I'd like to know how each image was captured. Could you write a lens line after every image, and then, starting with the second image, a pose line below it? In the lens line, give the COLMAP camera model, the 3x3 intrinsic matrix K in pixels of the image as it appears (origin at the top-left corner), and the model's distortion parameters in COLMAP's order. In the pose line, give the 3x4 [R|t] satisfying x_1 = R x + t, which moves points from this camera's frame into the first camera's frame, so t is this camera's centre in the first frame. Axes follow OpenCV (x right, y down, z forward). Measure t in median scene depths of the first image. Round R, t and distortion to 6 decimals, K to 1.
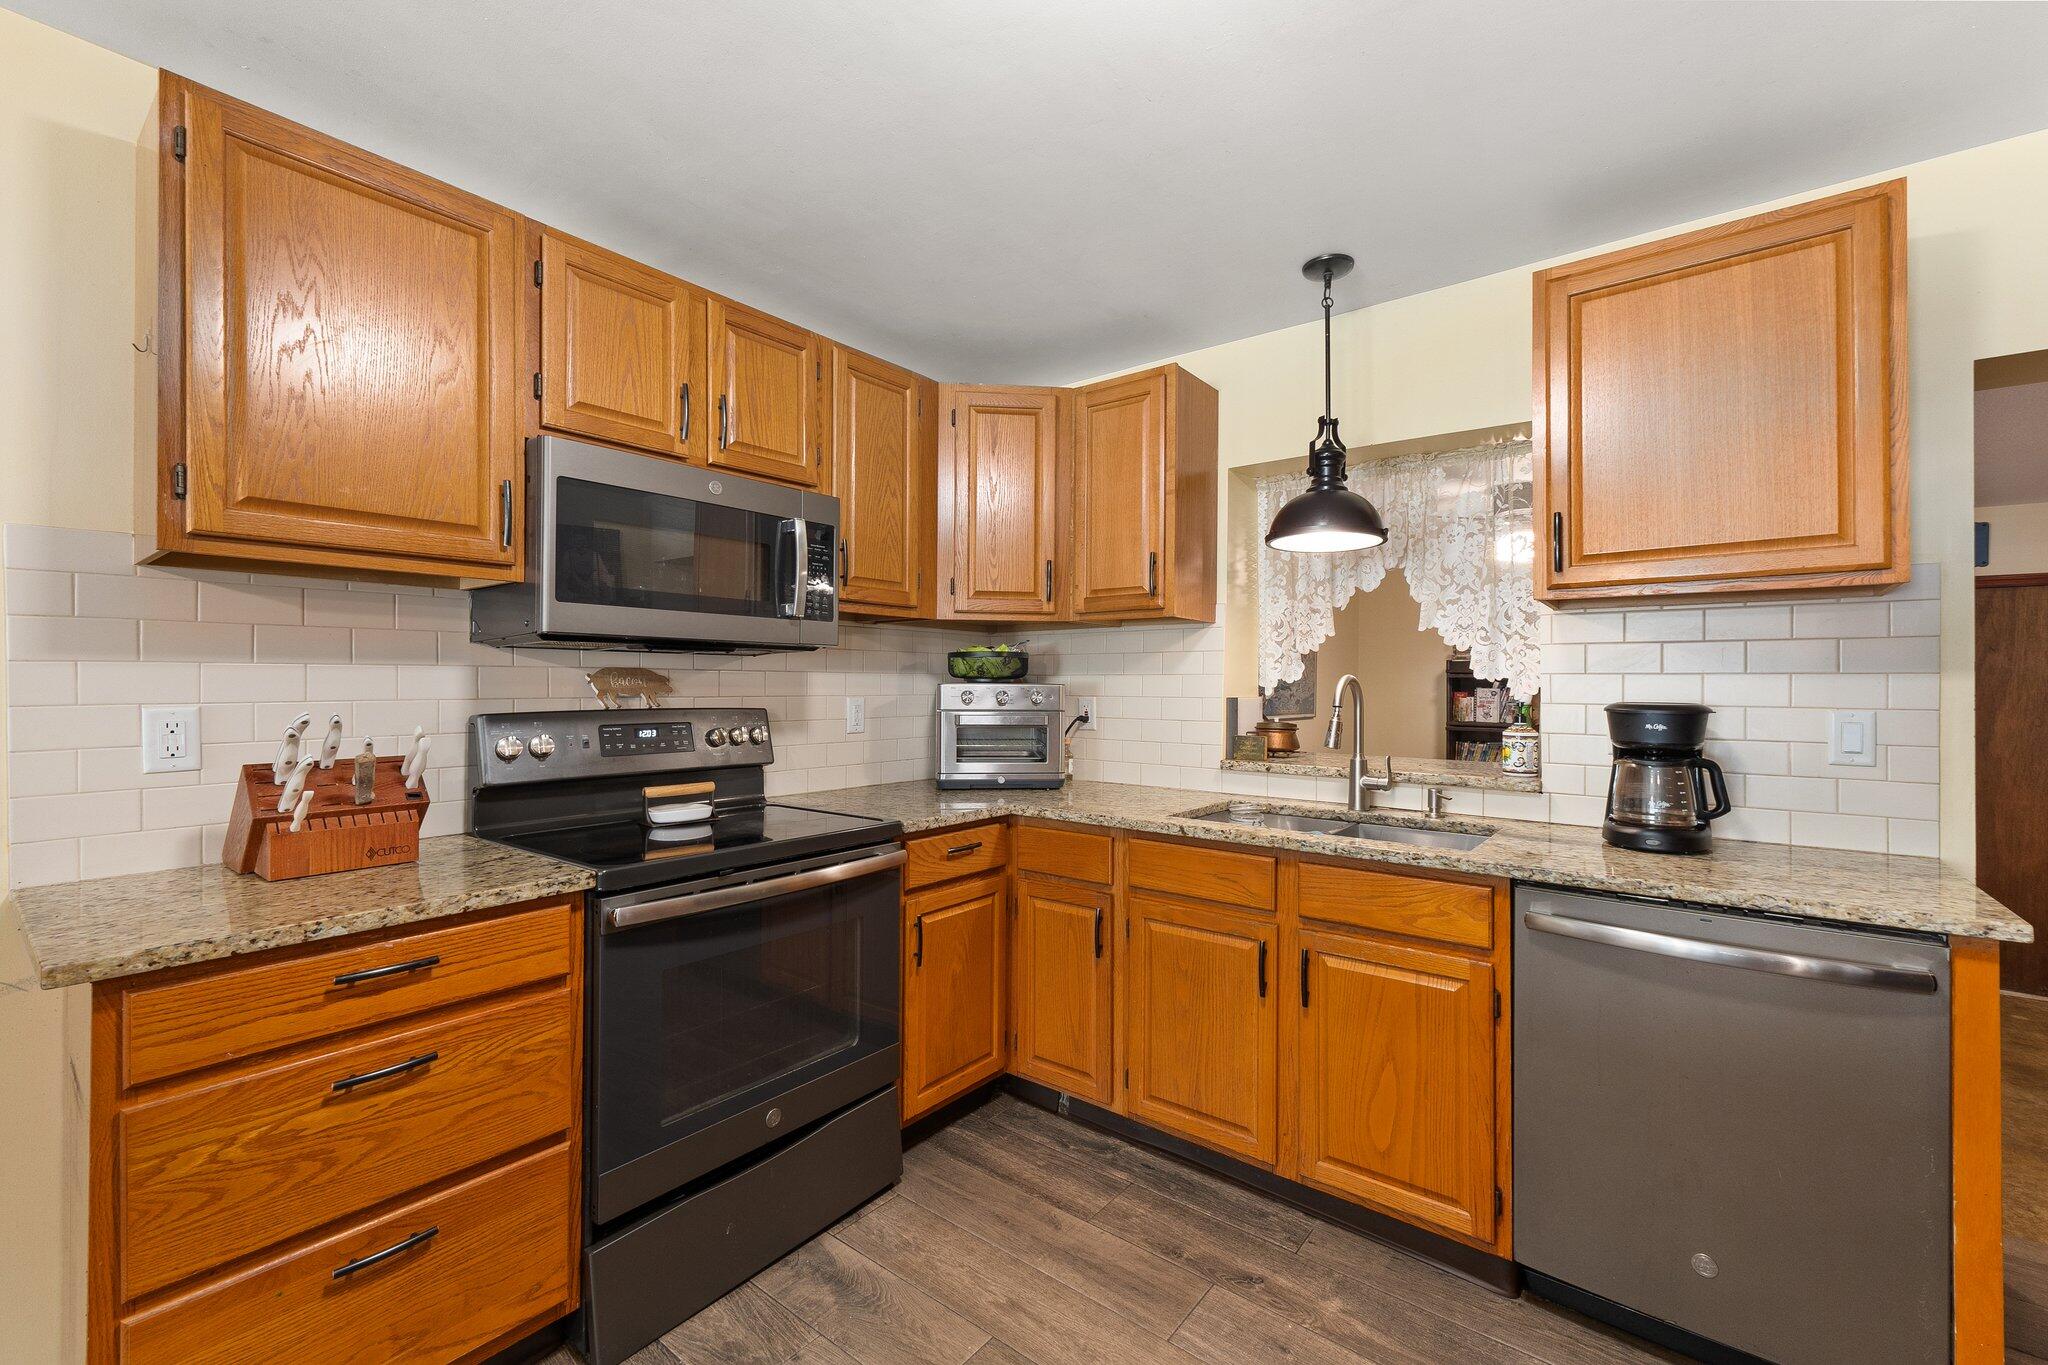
lens RADIAL K [[838.9, 0, 1024.0], [0, 838.9, 682.5], [0, 0, 1]] dist [-0.000704, 0.000039]
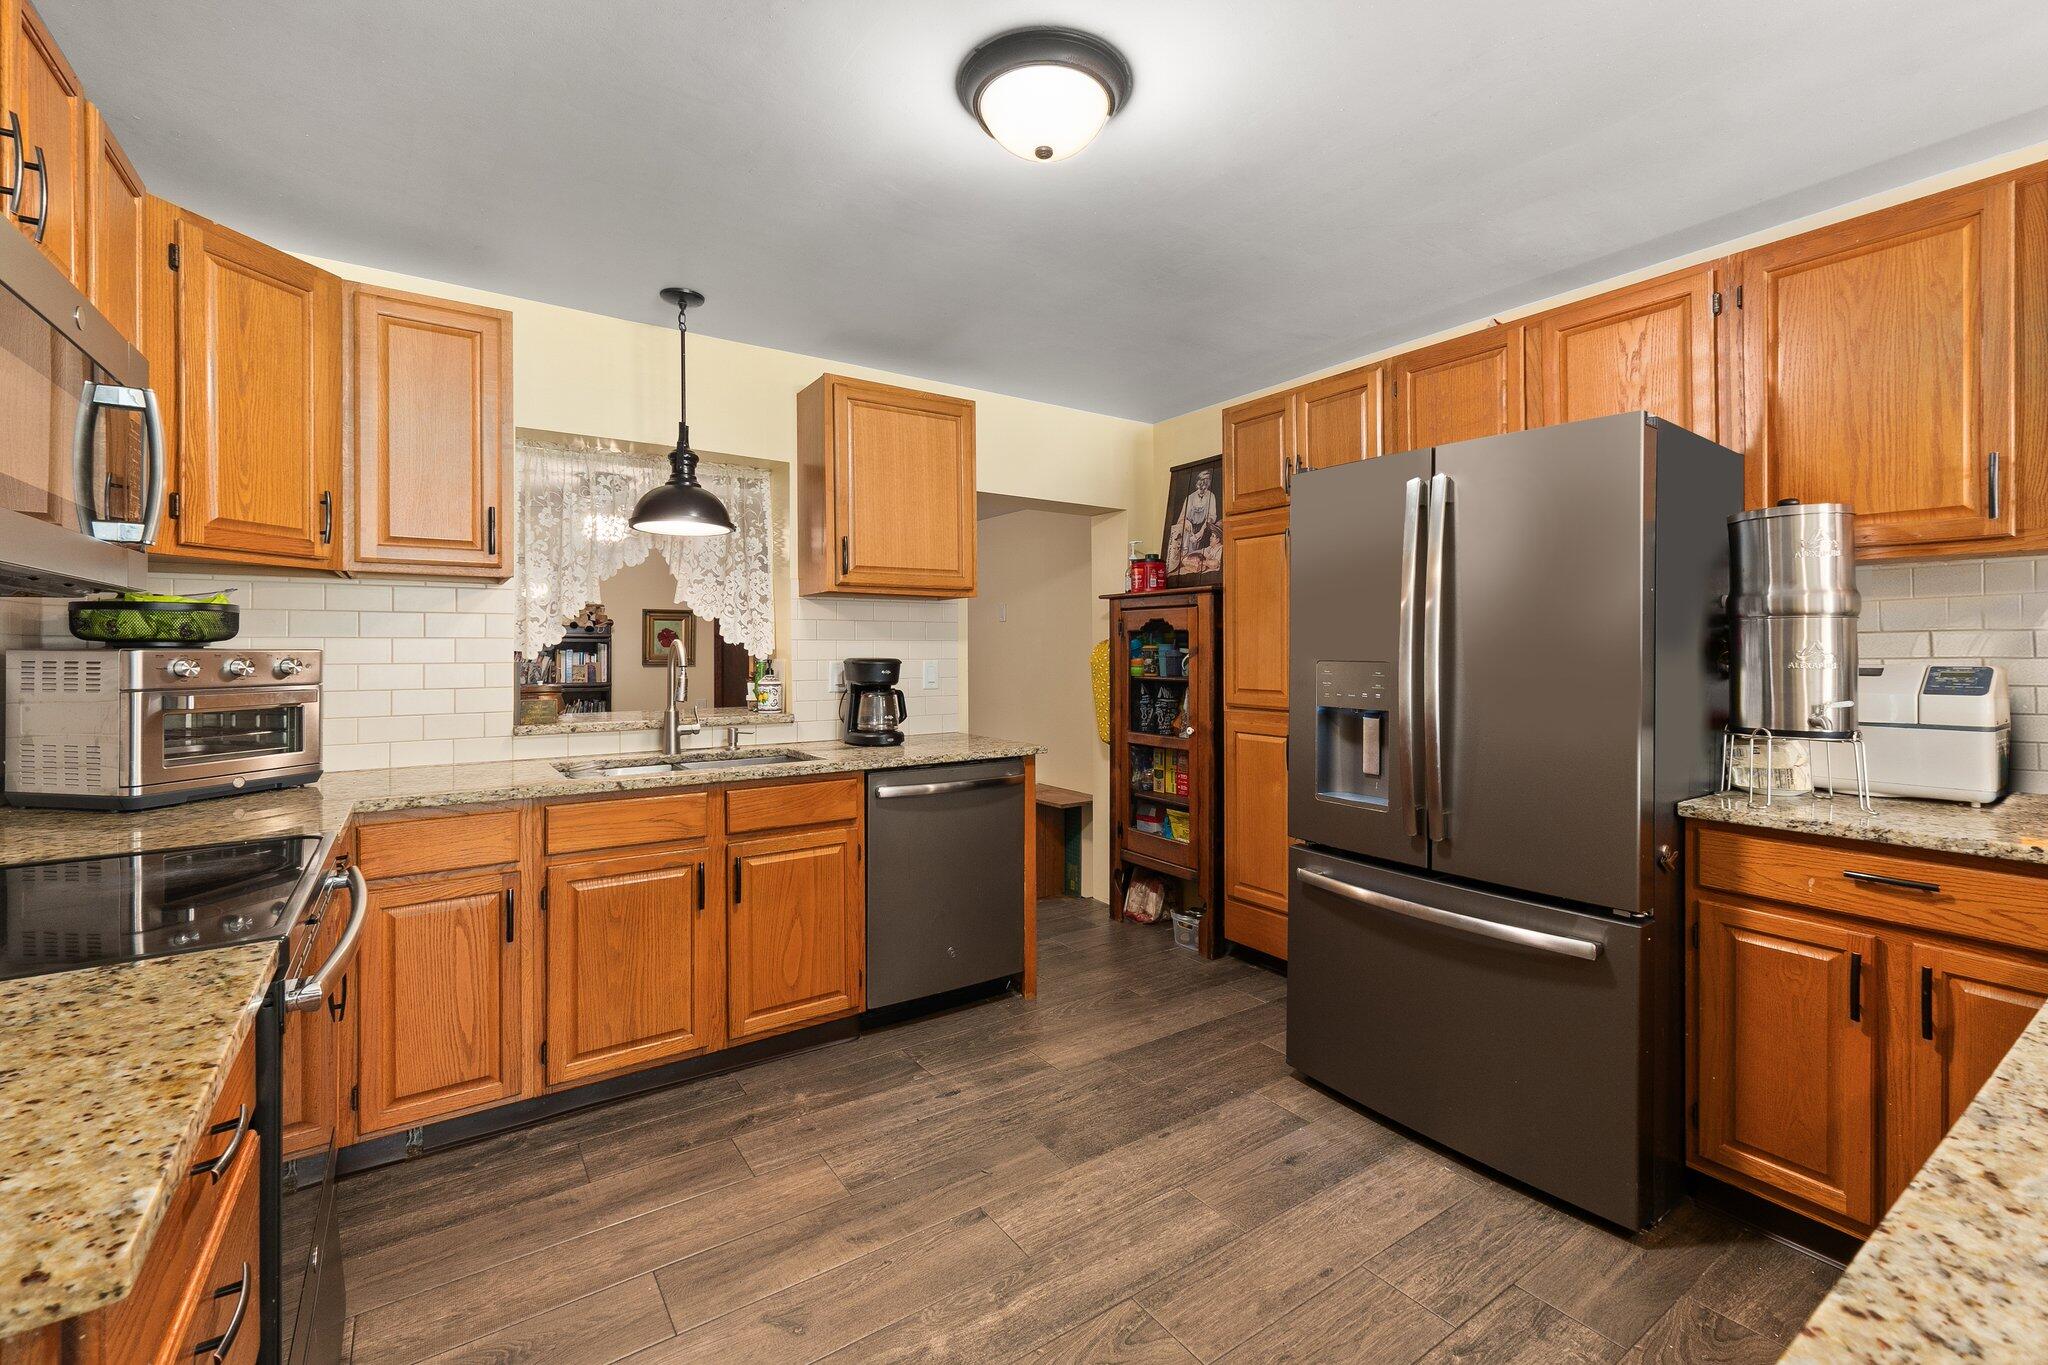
lens RADIAL K [[866.7, 0, 1029.9], [0, 866.7, 651.0], [0, 0, 1]] dist [0.001768, 0.000153]
pose [[0.299236, -0.007267, 0.954152, -0.711634], [0.000510, 0.999972, 0.007456, -0.002817], [-0.954179, -0.001744, 0.299231, 0.173253]]
